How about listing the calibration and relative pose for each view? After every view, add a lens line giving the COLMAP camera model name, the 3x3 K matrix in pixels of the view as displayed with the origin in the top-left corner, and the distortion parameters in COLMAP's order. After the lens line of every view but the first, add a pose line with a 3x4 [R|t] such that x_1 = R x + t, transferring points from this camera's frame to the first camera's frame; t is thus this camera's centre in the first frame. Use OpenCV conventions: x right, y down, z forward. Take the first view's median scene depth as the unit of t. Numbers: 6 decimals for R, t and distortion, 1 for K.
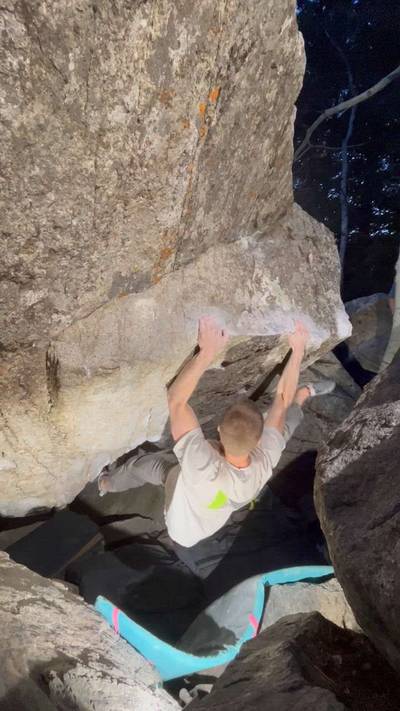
lens RADIAL K [[328.5, 0, 202.8], [0, 328.5, 353.4], [0, 0, 1]] dist [-0.004098, -0.000329]
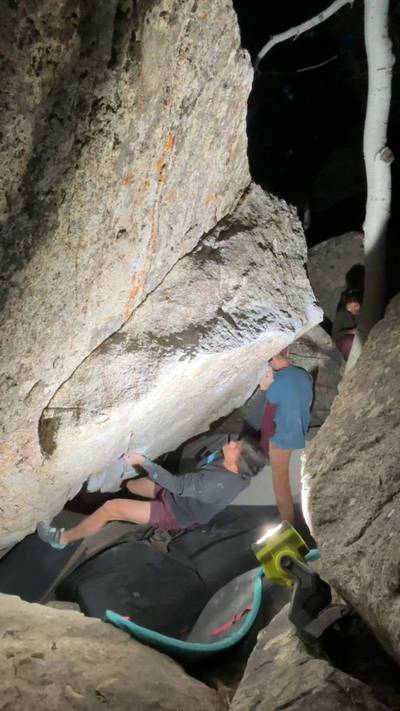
lens RADIAL K [[395.8, 0, 201.8], [0, 395.8, 358.7], [0, 0, 1]] dist [0.026235, -0.029527]
pose [[0.984485, -0.142523, 0.102355, -0.066246], [0.126342, 0.980555, 0.150165, -0.268785], [-0.121767, -0.134904, 0.983348, -0.218529]]
